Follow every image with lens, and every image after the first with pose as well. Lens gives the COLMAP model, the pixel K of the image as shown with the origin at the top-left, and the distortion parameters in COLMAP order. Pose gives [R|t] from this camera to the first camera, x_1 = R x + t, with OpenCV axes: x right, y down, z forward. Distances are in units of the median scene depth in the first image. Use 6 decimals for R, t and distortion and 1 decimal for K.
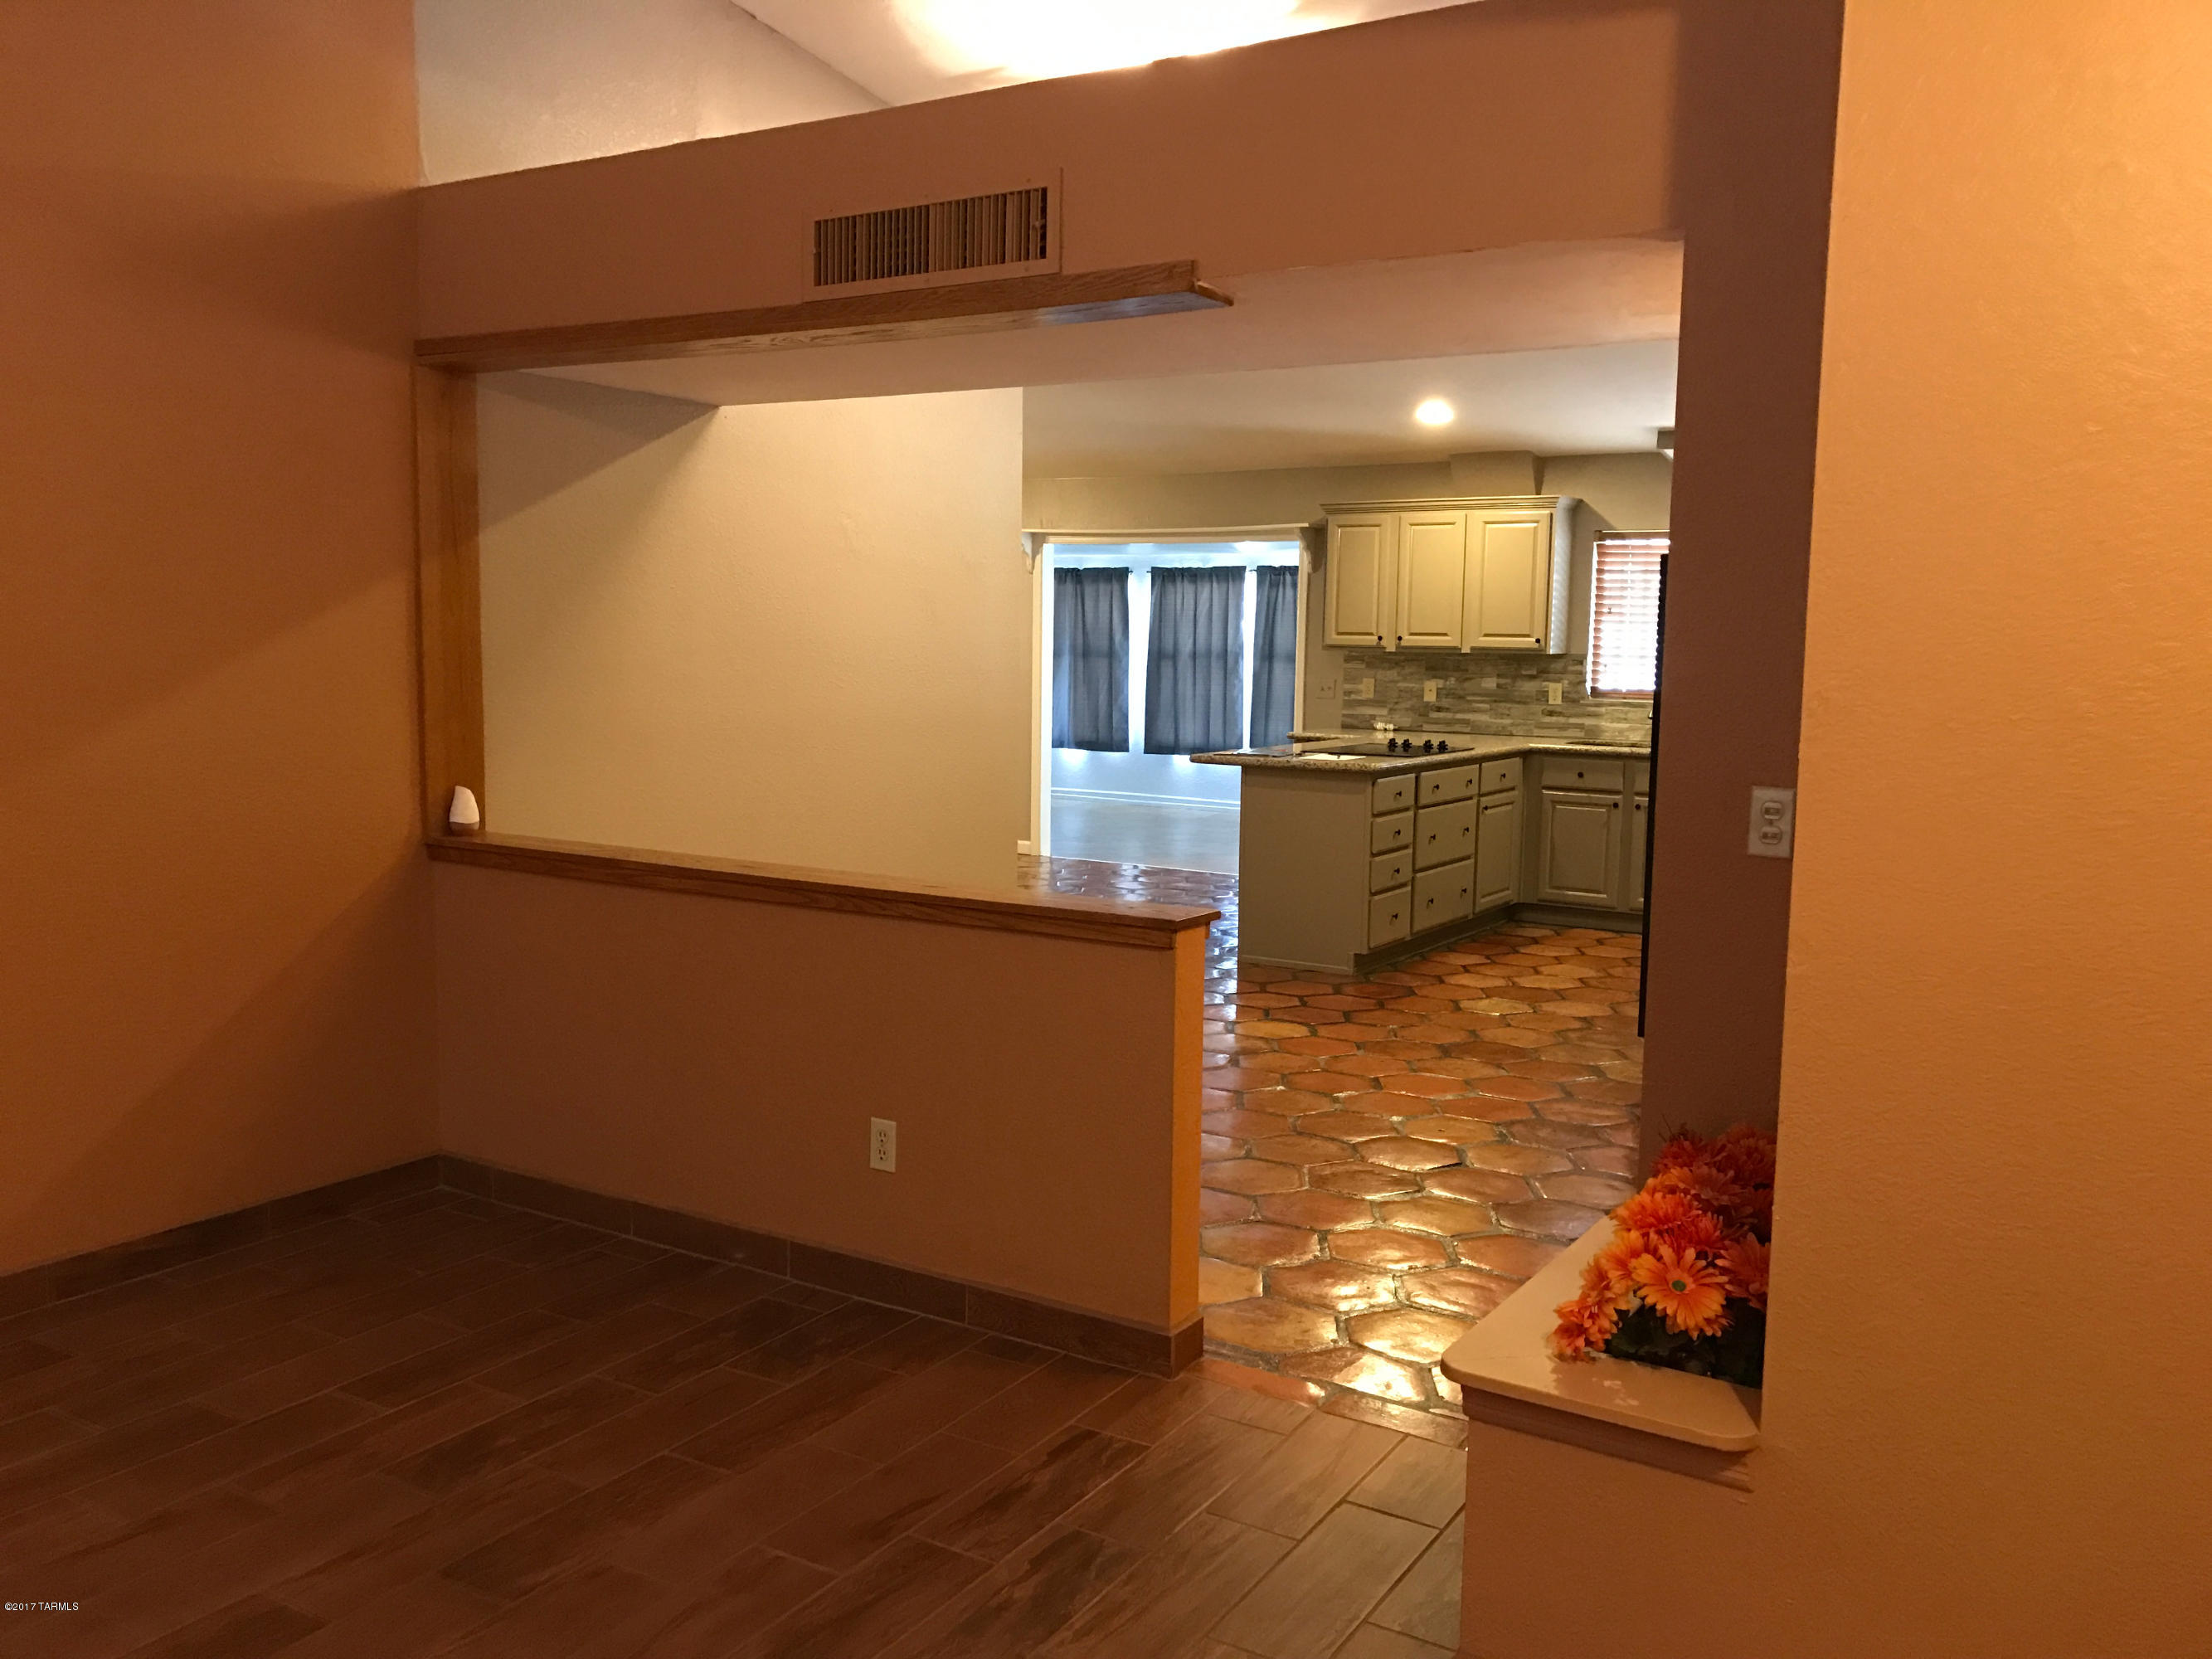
lens RADIAL K [[1819.4, 0, 1091.5], [0, 1819.4, 825.5], [0, 0, 1]] dist [0.041617, -0.030525]
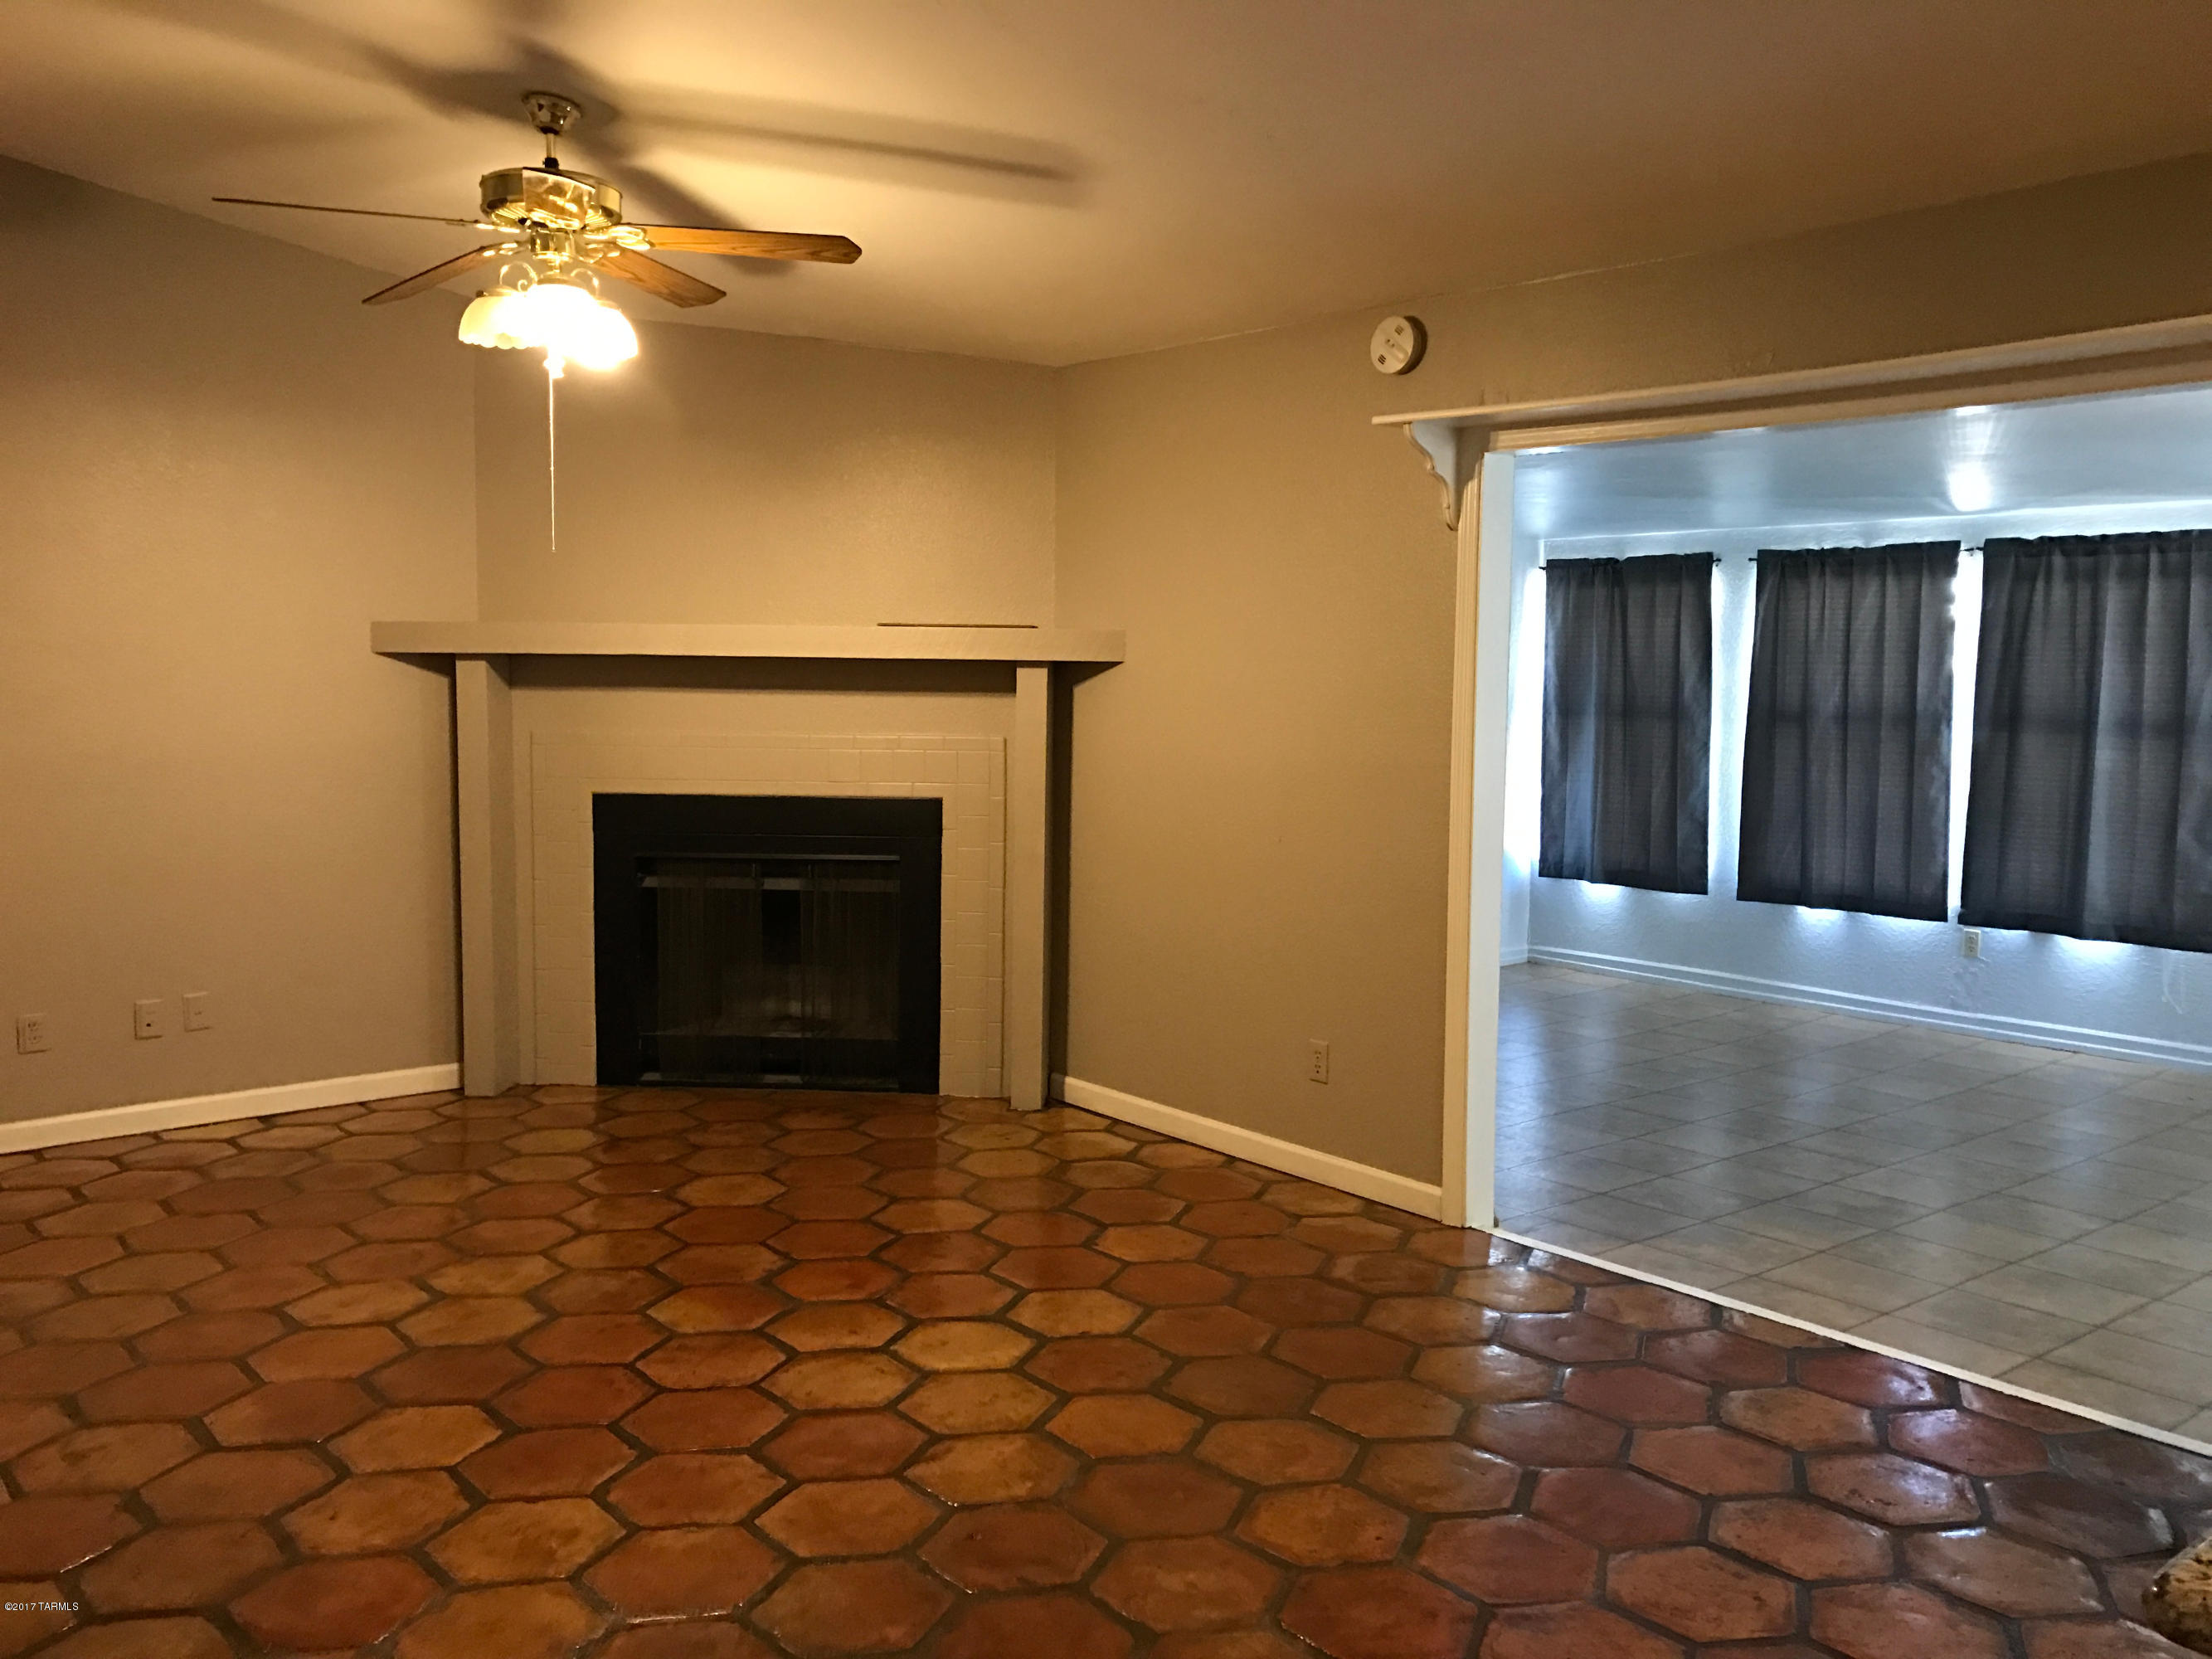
lens RADIAL K [[1819.4, 0, 1113.4], [0, 1819.4, 822.1], [0, 0, 1]] dist [0.041617, -0.030525]
pose [[0.956740, 0.017936, -0.290390, 0.014642], [-0.024907, 0.999483, -0.020330, -0.075510], [0.289876, 0.026683, 0.956692, 0.697296]]
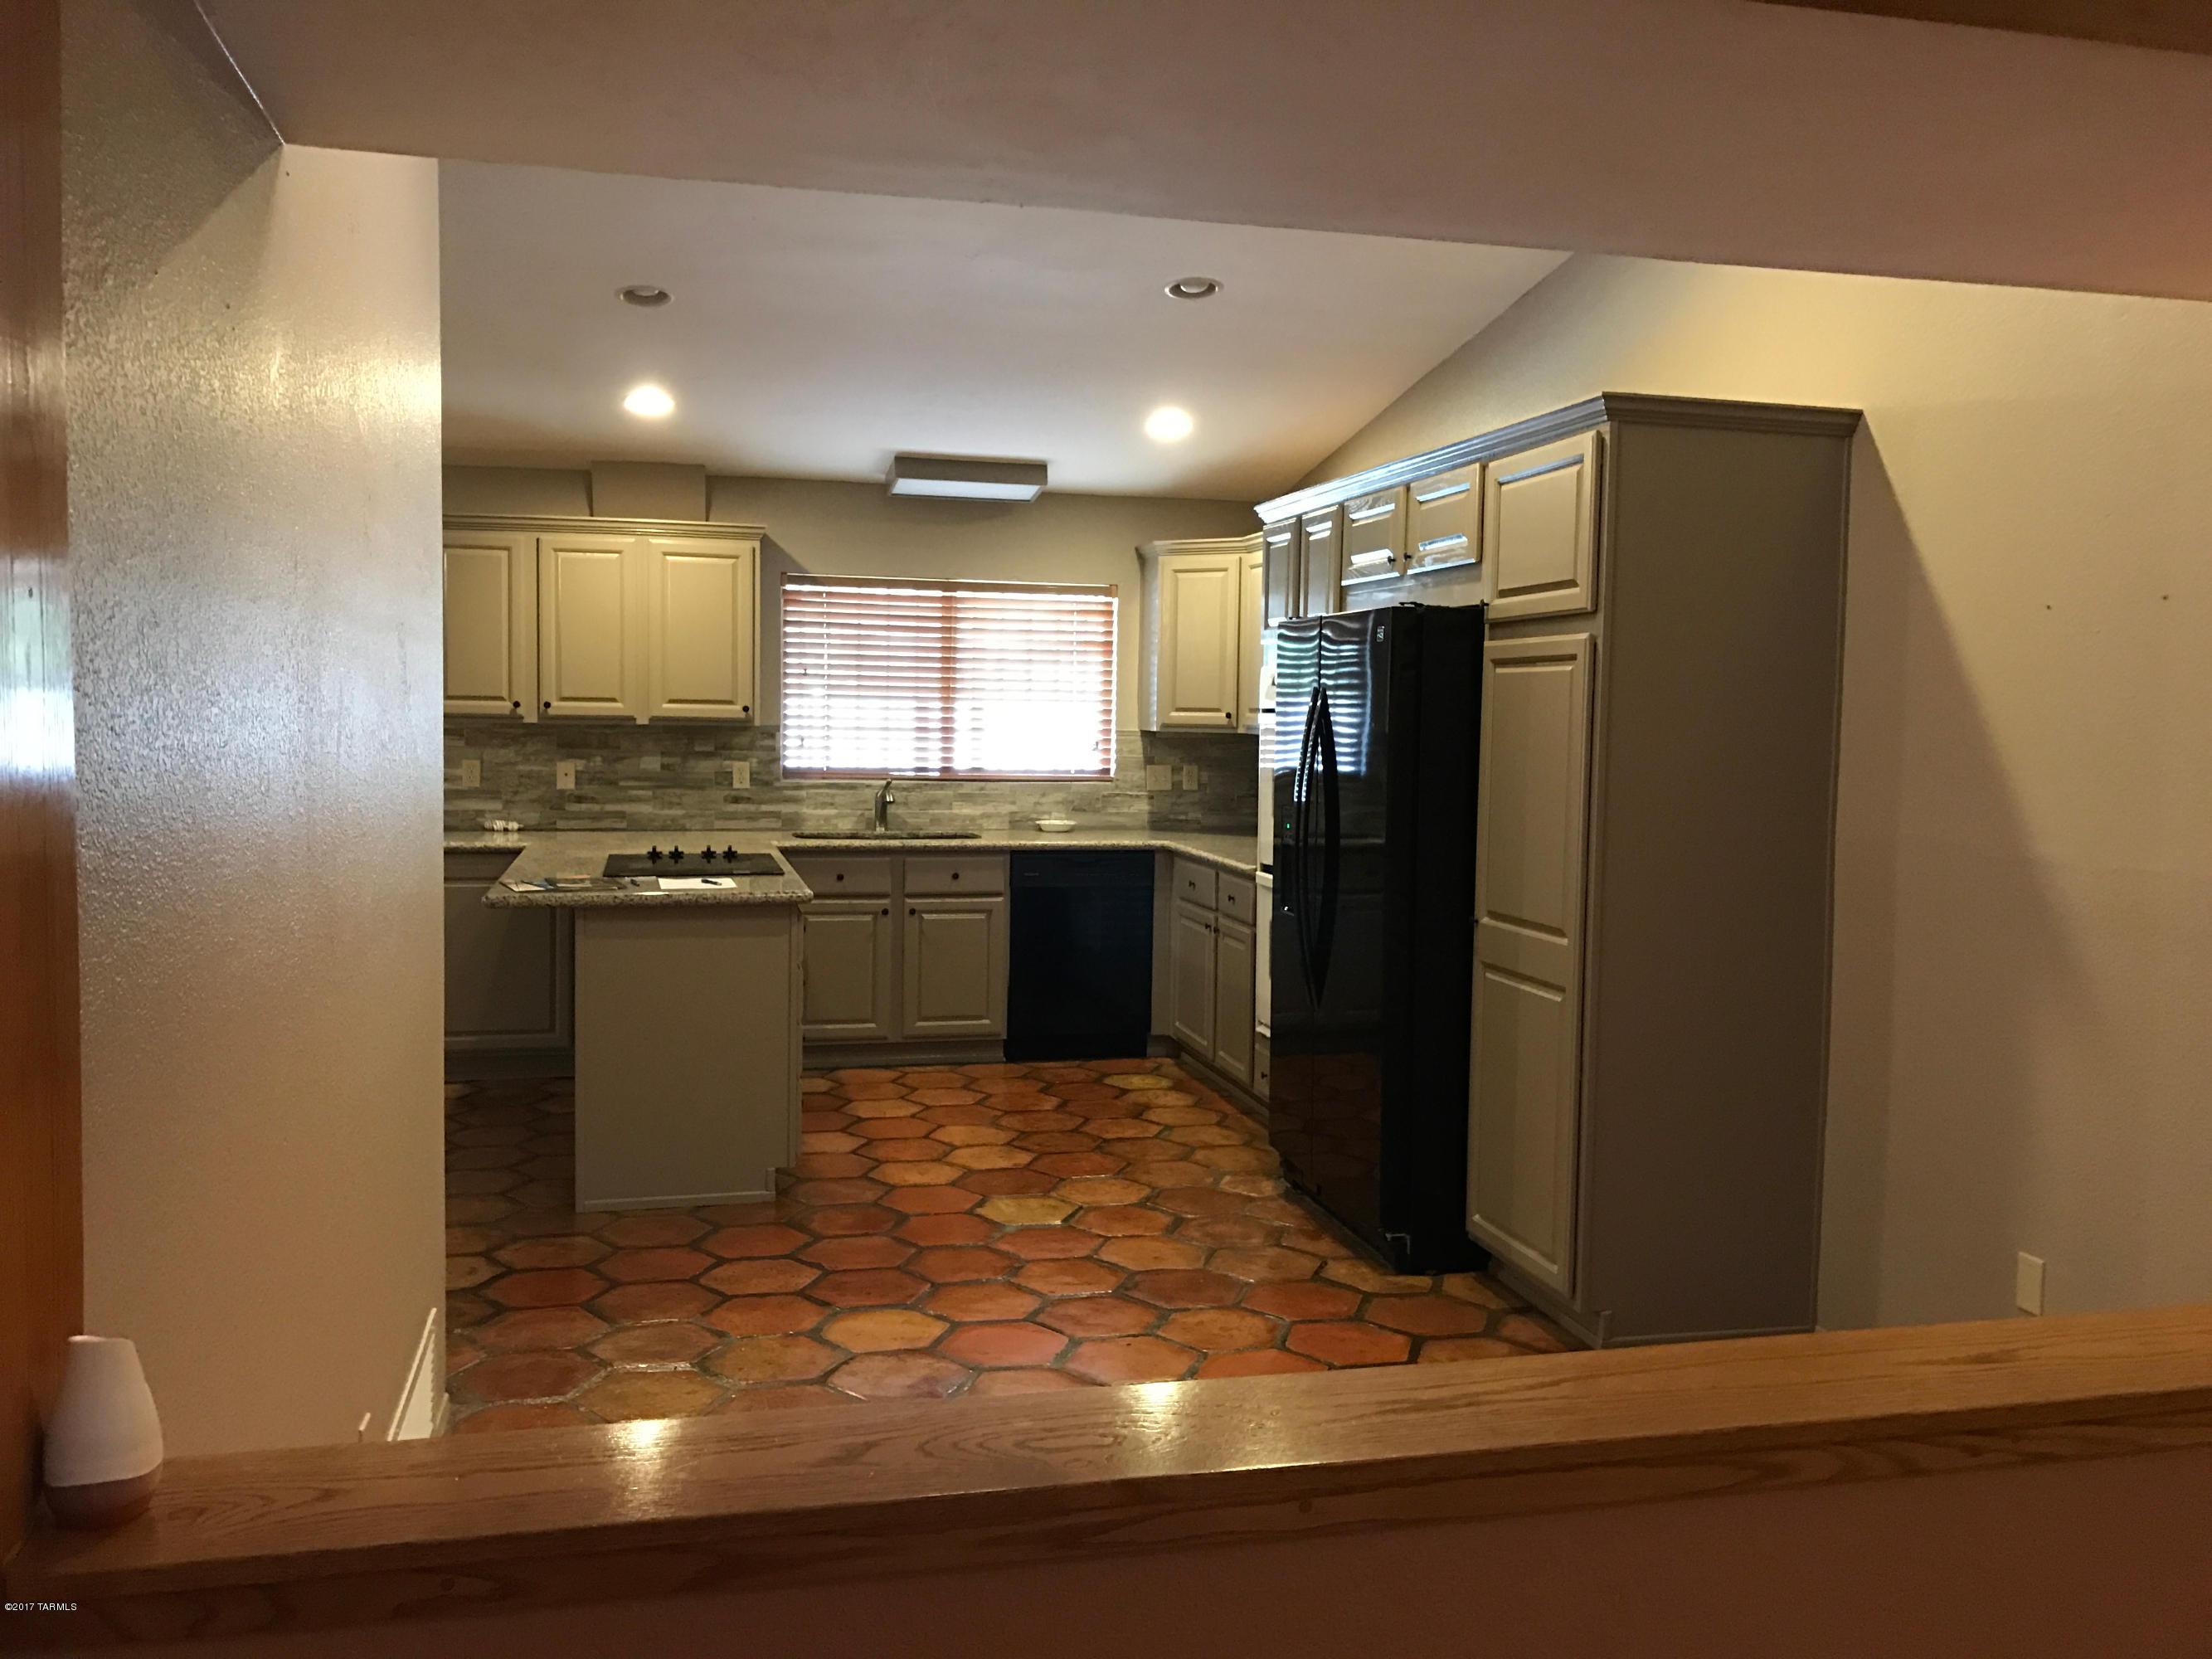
lens RADIAL K [[1819.4, 0, 1105.8], [0, 1819.4, 820.3], [0, 0, 1]] dist [0.041617, -0.030525]
pose [[0.690086, -0.049750, 0.722015, -0.206484], [0.072075, 0.997399, -0.000162, -0.040647], [-0.720129, 0.052150, 0.691877, 0.336976]]
